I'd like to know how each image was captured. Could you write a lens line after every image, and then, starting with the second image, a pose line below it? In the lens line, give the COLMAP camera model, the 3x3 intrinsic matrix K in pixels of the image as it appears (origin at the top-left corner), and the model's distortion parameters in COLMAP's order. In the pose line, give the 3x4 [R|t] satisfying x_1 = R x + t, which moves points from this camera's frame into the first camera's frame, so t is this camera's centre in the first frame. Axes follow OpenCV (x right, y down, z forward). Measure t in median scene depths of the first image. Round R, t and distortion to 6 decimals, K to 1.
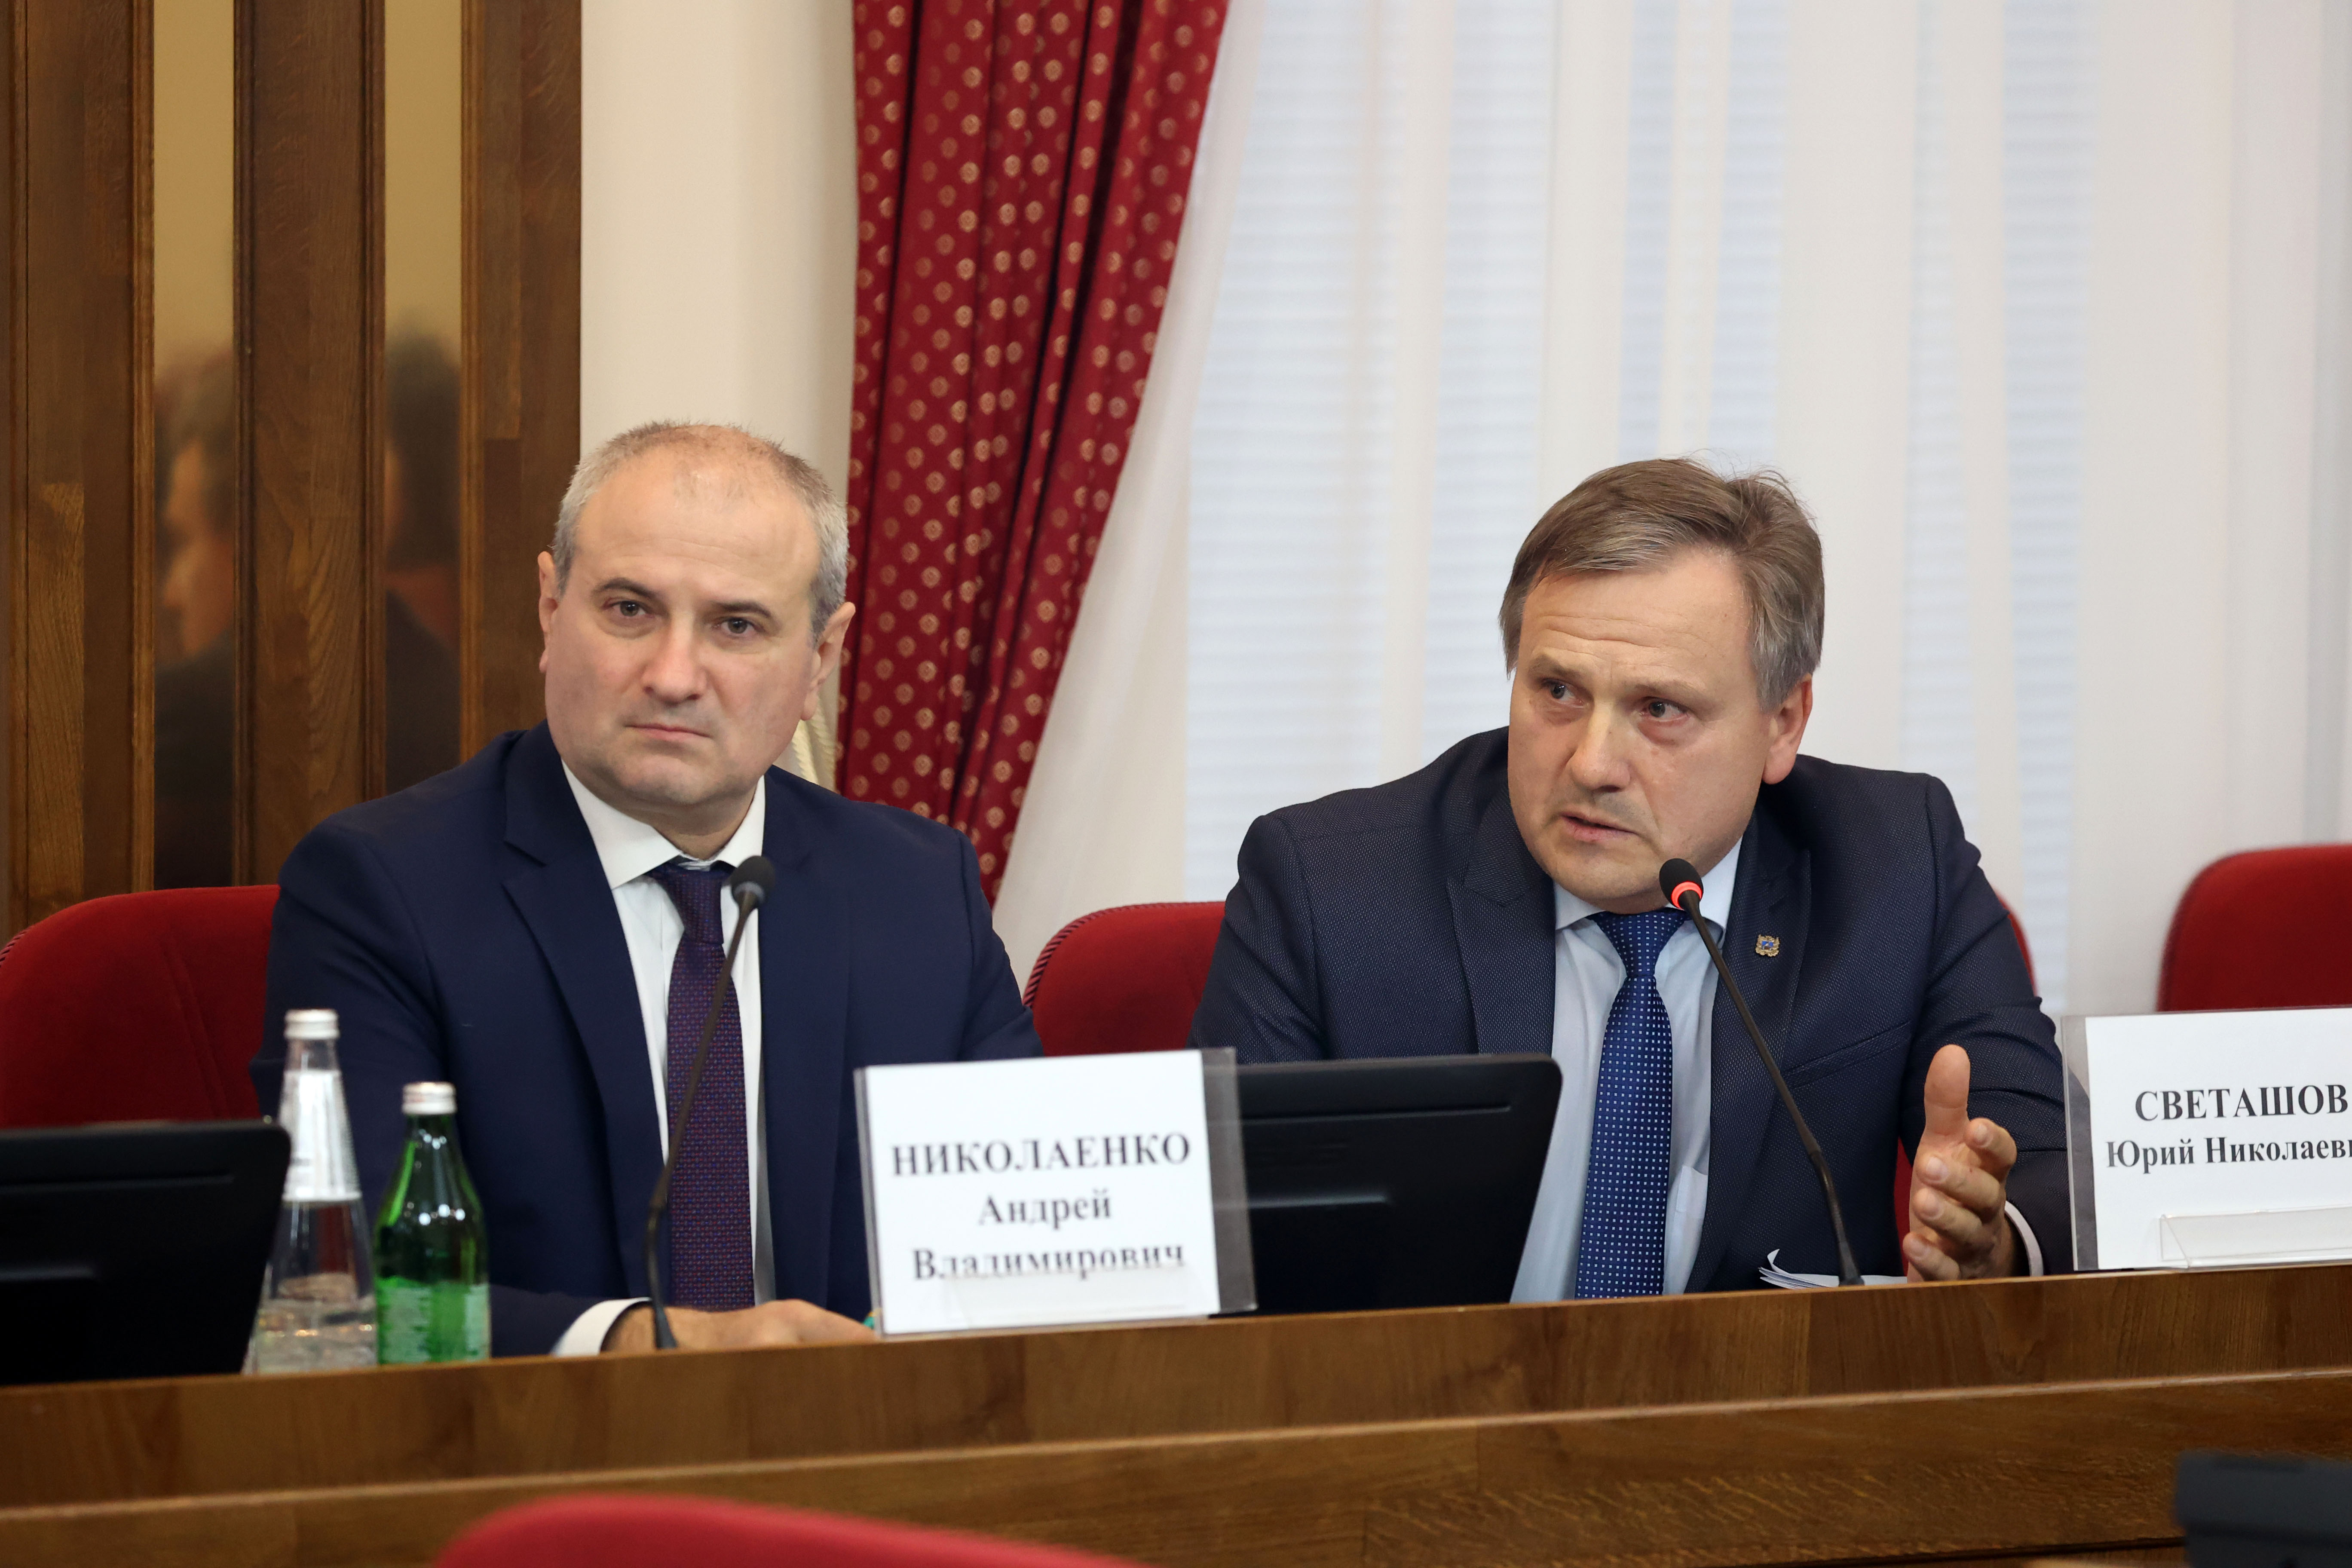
lens RADIAL K [[13634.8, 0, 1177.1], [0, 13634.8, 785.7], [0, 0, 1]] dist [0.818407, 0.000000]
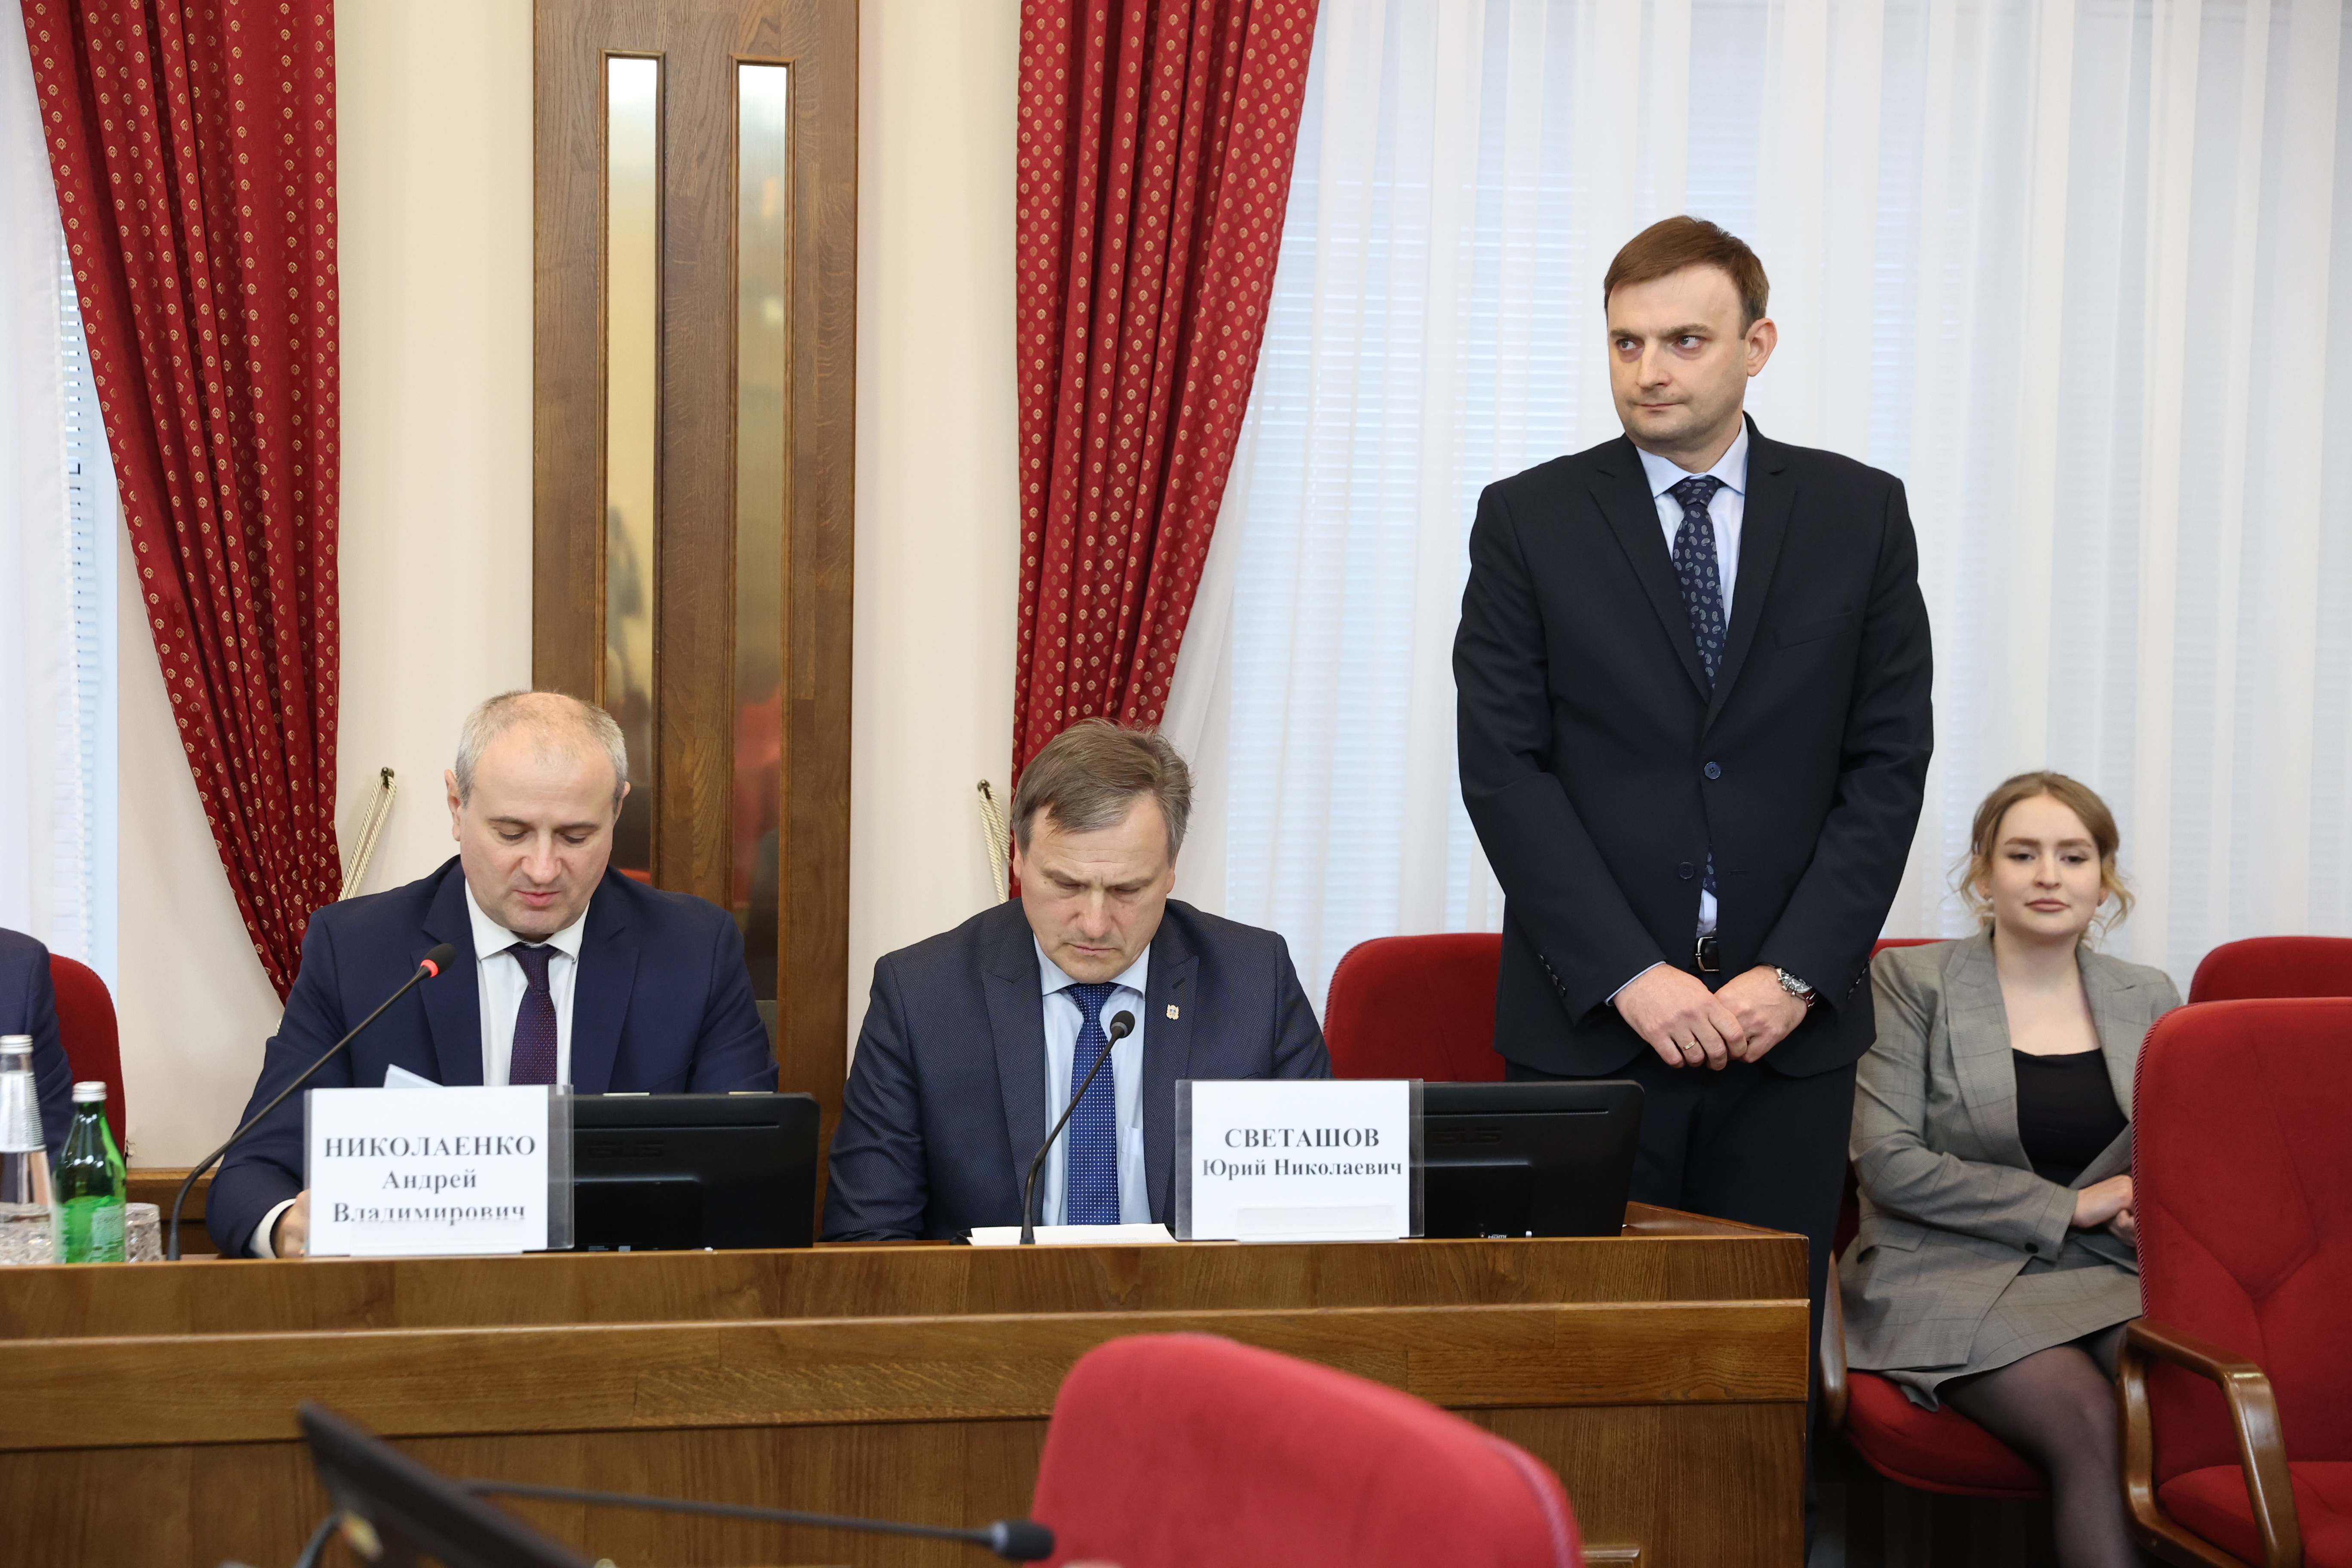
lens RADIAL K [[3768.0, 0, 1172.8], [0, 3768.0, 782.9], [0, 0, 1]] dist [0.149445, 0.000000]
pose [[0.934000, 0.032652, -0.355777, 0.227056], [-0.033274, 0.999437, 0.004371, -0.020590], [0.355719, 0.007755, 0.934561, 0.600889]]
